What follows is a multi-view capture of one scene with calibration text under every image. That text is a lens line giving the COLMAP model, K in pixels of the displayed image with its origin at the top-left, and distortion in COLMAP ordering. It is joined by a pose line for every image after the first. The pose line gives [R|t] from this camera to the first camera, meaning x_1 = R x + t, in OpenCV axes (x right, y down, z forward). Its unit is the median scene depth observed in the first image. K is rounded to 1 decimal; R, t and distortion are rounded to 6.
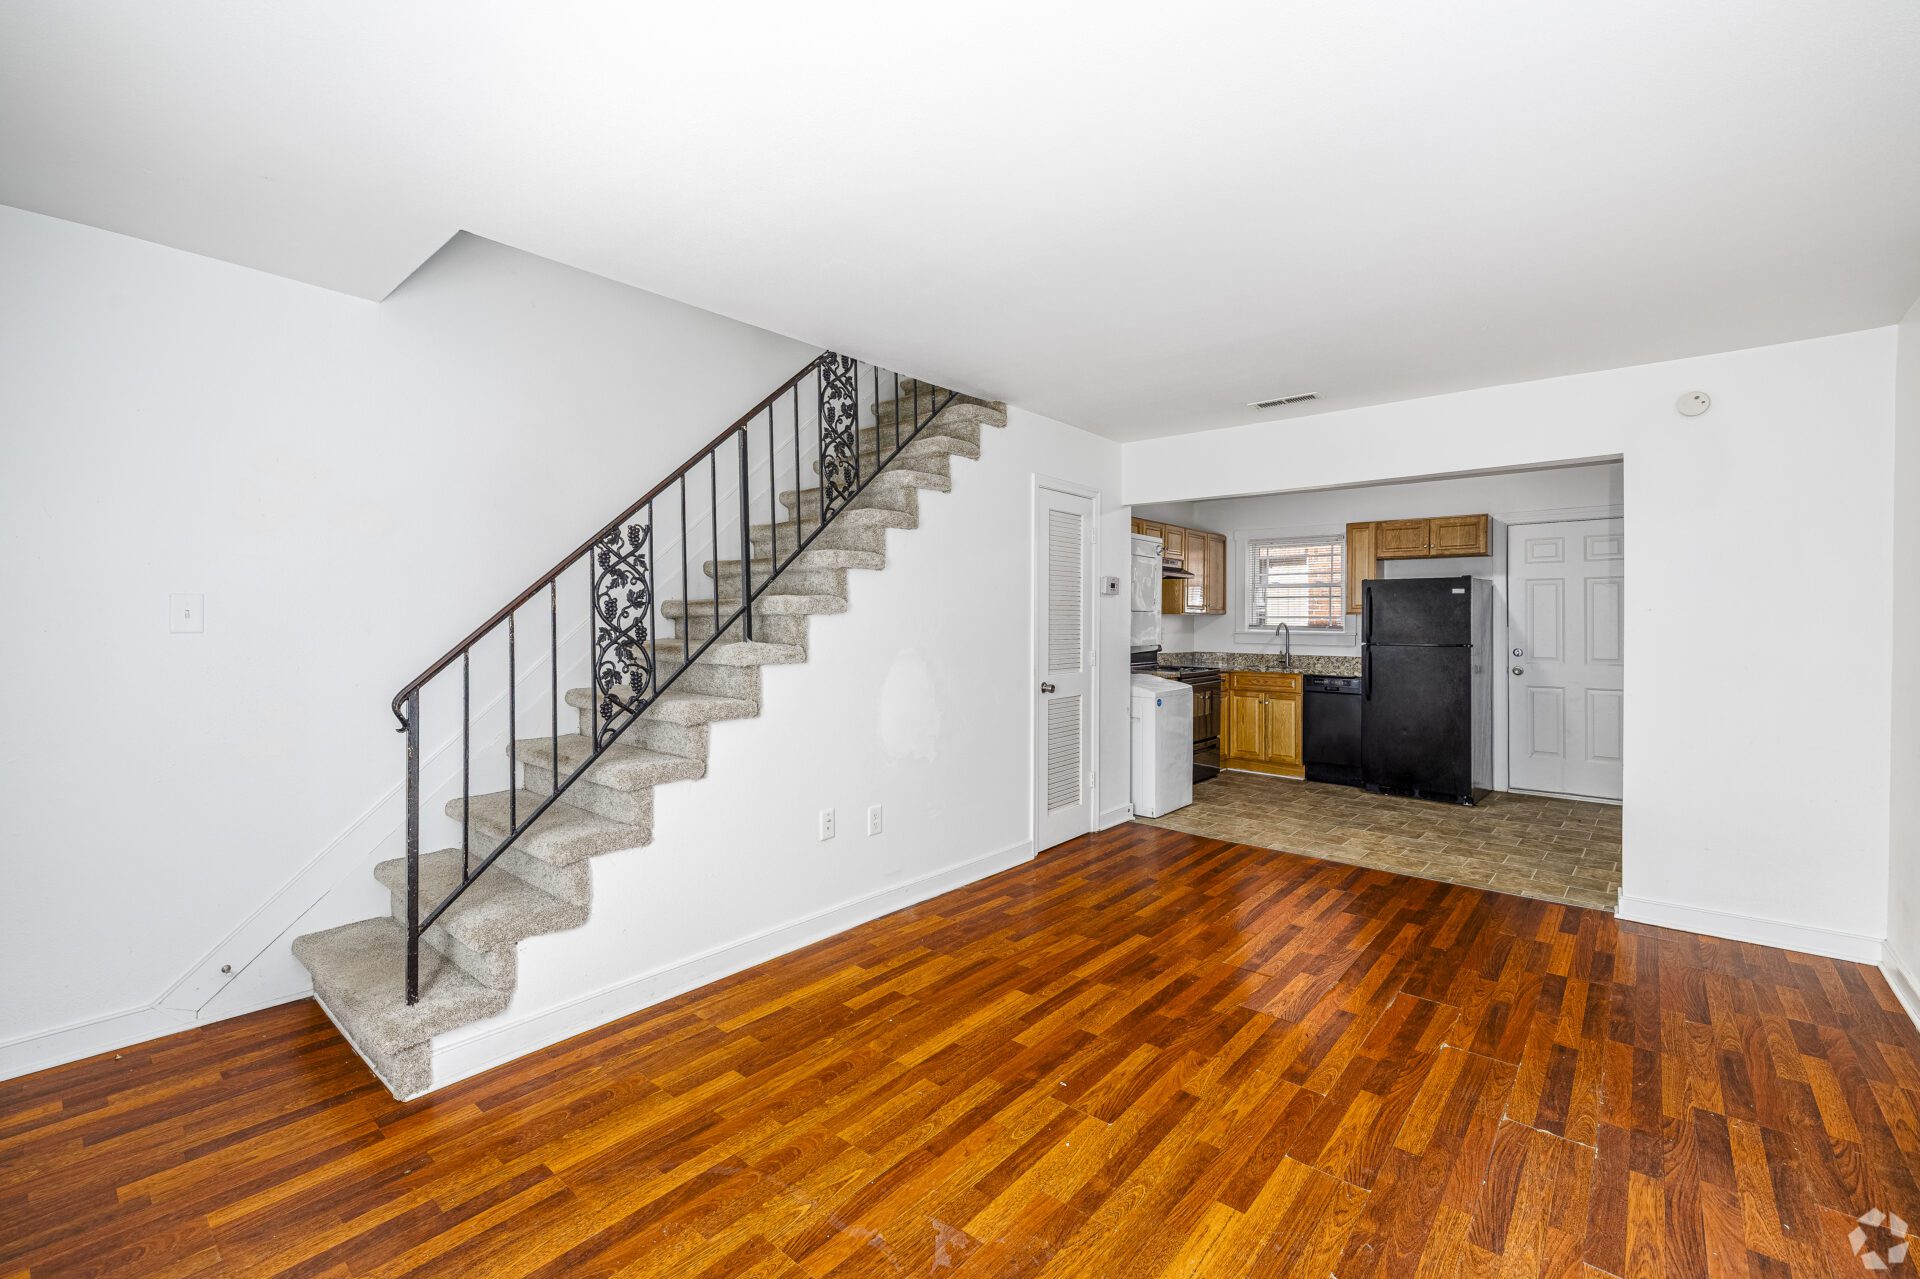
lens RADIAL K [[810.7, 0, 958.2], [0, 810.7, 624.7], [0, 0, 1]] dist [-0.002068, -0.000830]
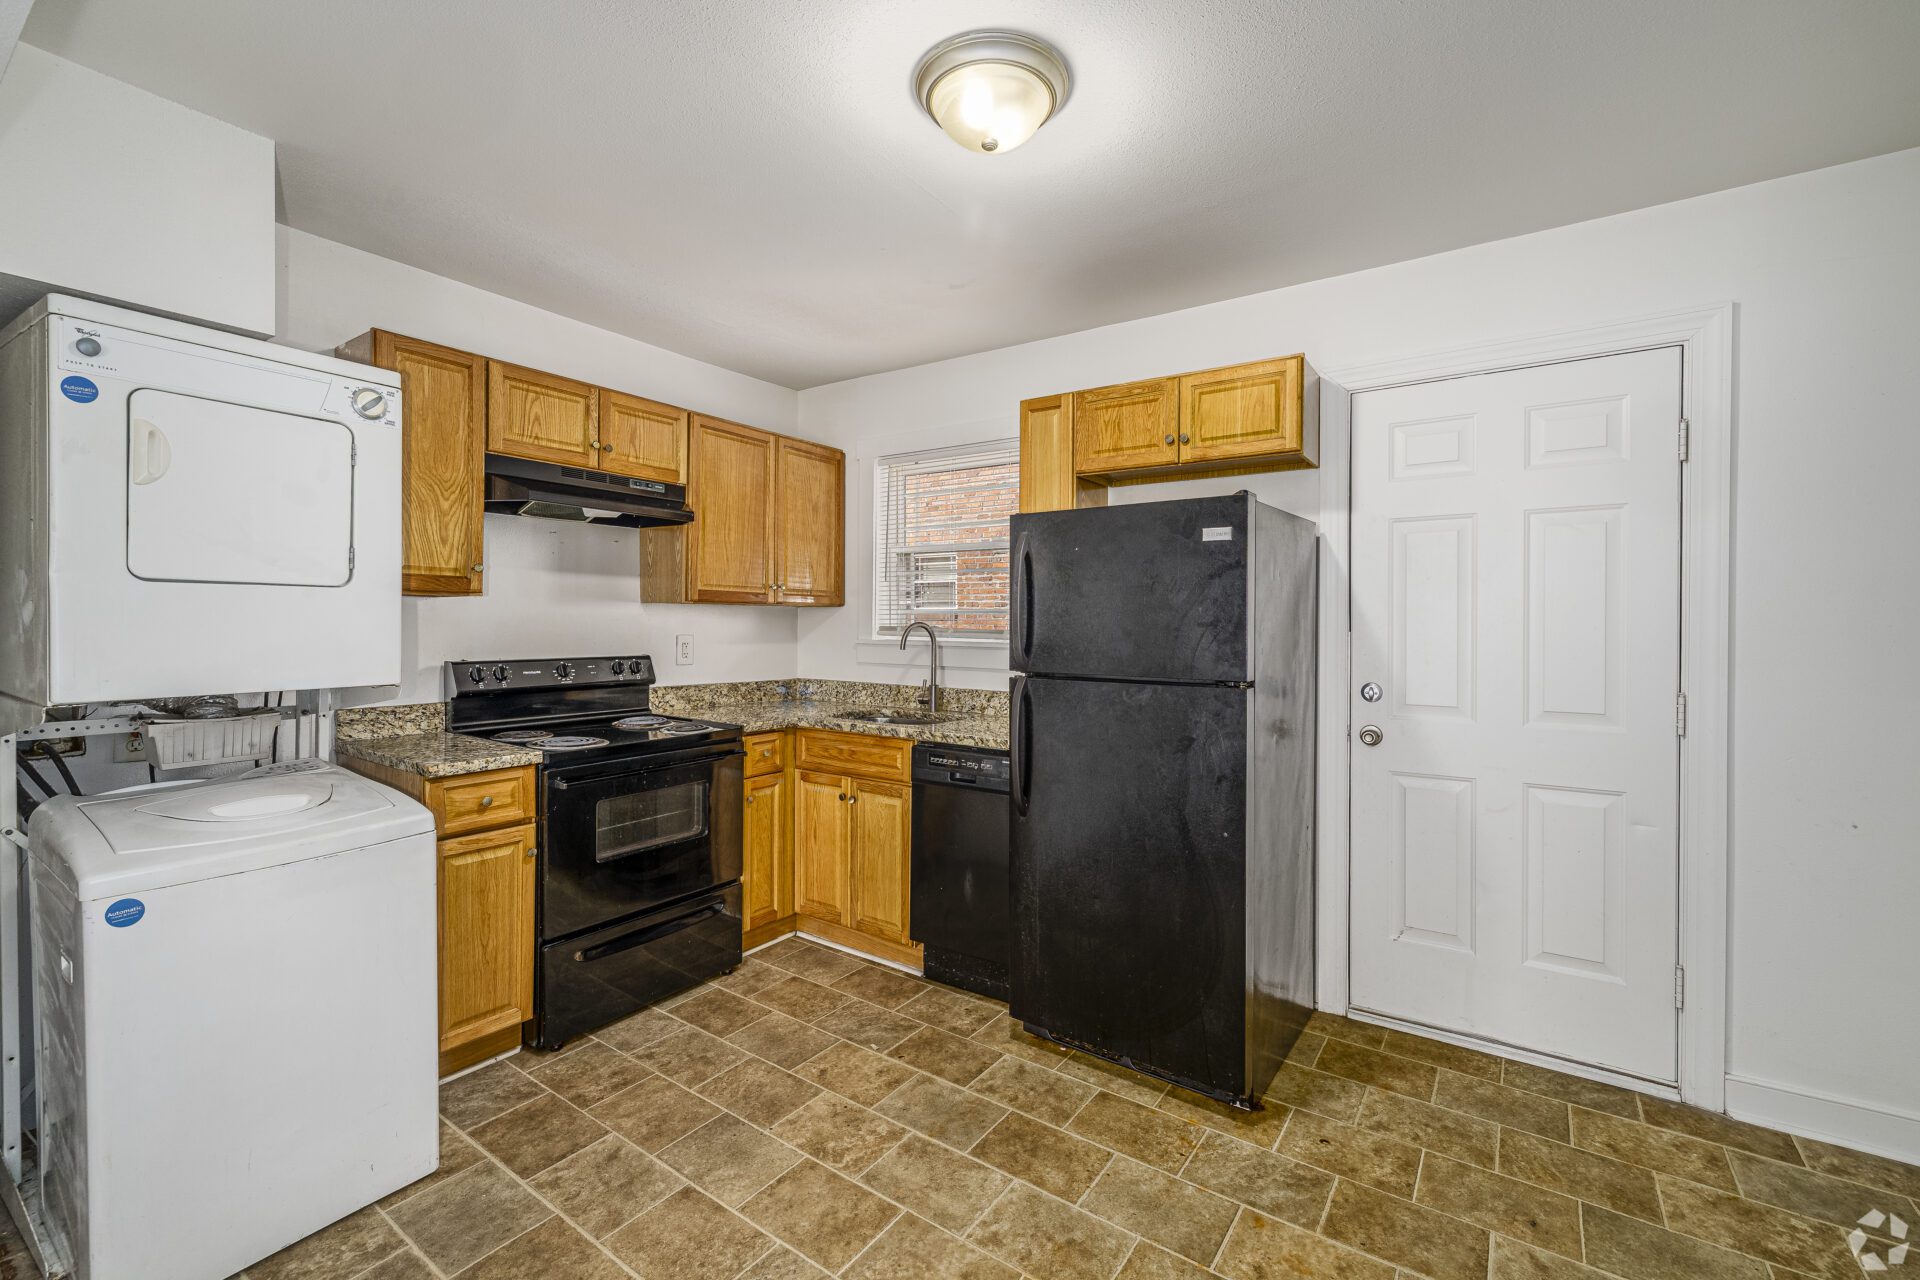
lens RADIAL K [[810.7, 0, 962.8], [0, 810.7, 639.1], [0, 0, 1]] dist [-0.002068, -0.000830]
pose [[0.993492, 0.000948, 0.113895, 0.408111], [-0.002486, 0.999908, 0.013364, 0.001419], [-0.113872, -0.013560, 0.993403, 0.572466]]
